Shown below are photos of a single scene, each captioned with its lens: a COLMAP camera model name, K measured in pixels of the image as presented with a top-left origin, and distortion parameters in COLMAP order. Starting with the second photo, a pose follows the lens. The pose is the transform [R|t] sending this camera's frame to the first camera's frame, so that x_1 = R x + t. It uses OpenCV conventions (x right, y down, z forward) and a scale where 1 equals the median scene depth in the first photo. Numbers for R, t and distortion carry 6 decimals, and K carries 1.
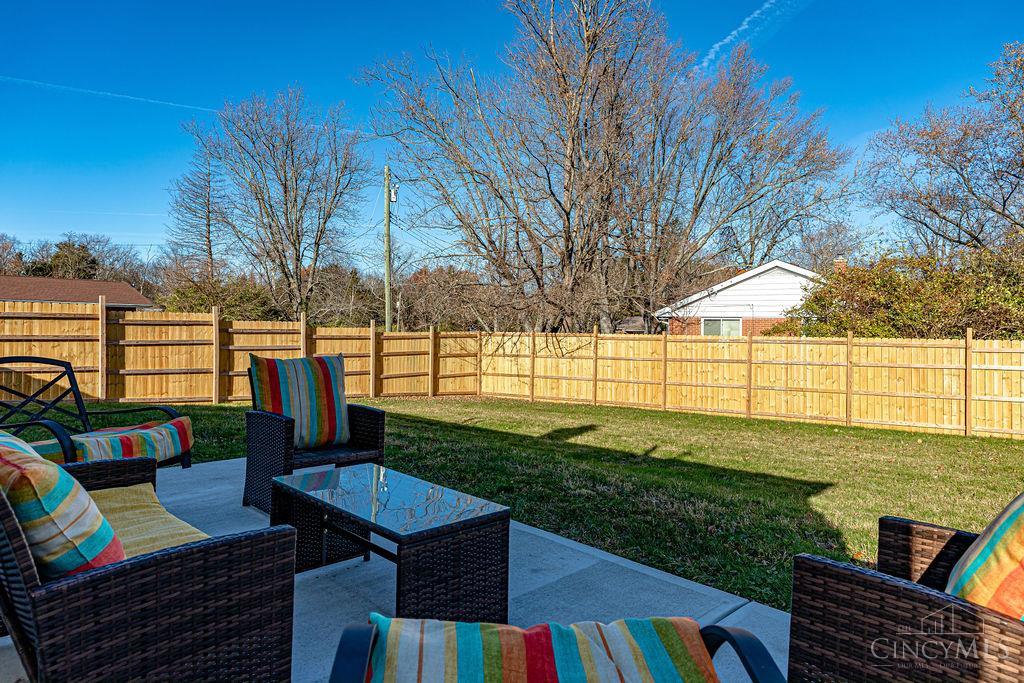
lens RADIAL K [[635.0, 0, 510.0], [0, 635.0, 324.3], [0, 0, 1]] dist [-0.009297, 0.003215]
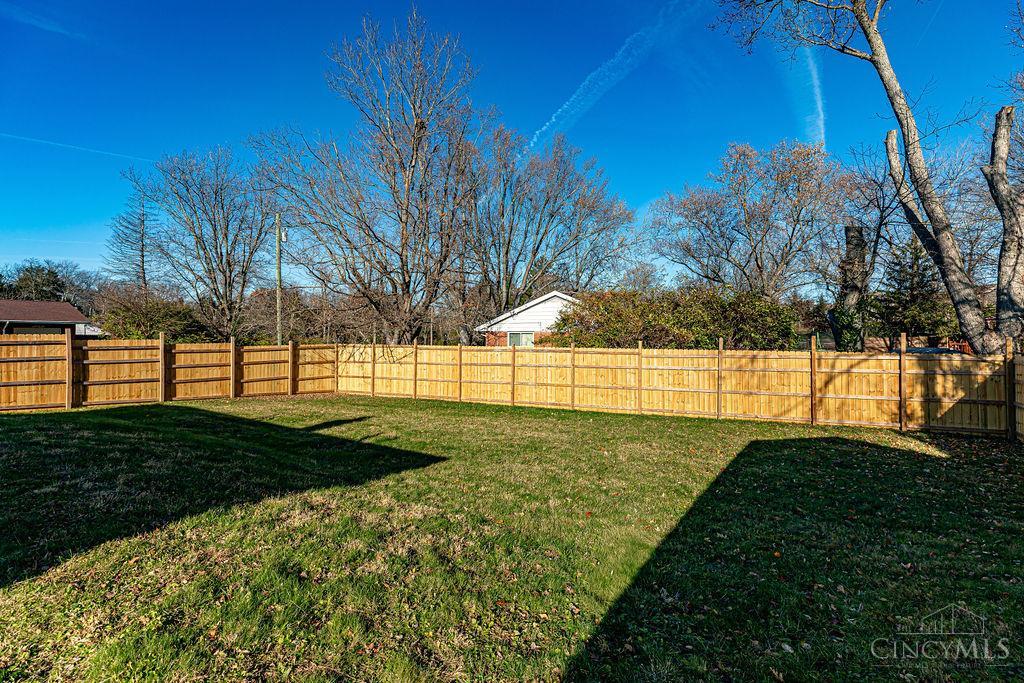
lens RADIAL K [[481.5, 0, 506.5], [0, 481.5, 333.8], [0, 0, 1]] dist [0.004006, 0.000039]
pose [[0.988176, -0.008285, 0.153099, 0.158014], [0.008169, 0.999966, 0.001385, -0.008972], [-0.153106, -0.000118, 0.988210, -0.036021]]
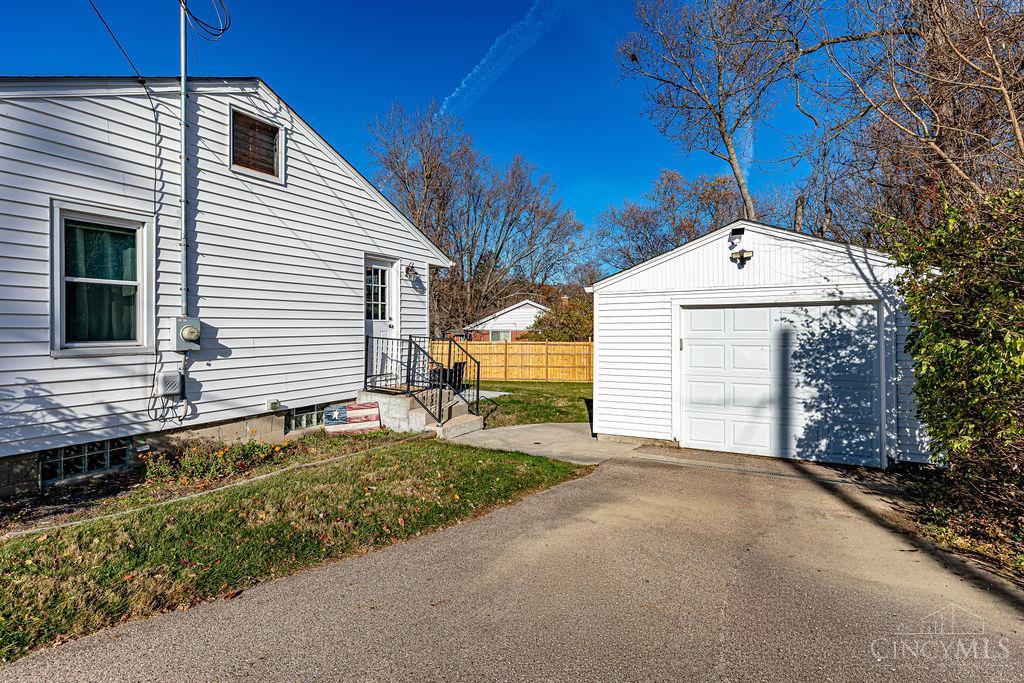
lens RADIAL K [[525.9, 0, 508.7], [0, 525.9, 343.0], [0, 0, 1]] dist [0.005959, 0.000404]
pose [[0.961432, -0.021185, 0.274224, -0.063422], [0.013463, 0.999459, 0.030010, -0.021490], [-0.274712, -0.025161, 0.961197, -0.504710]]
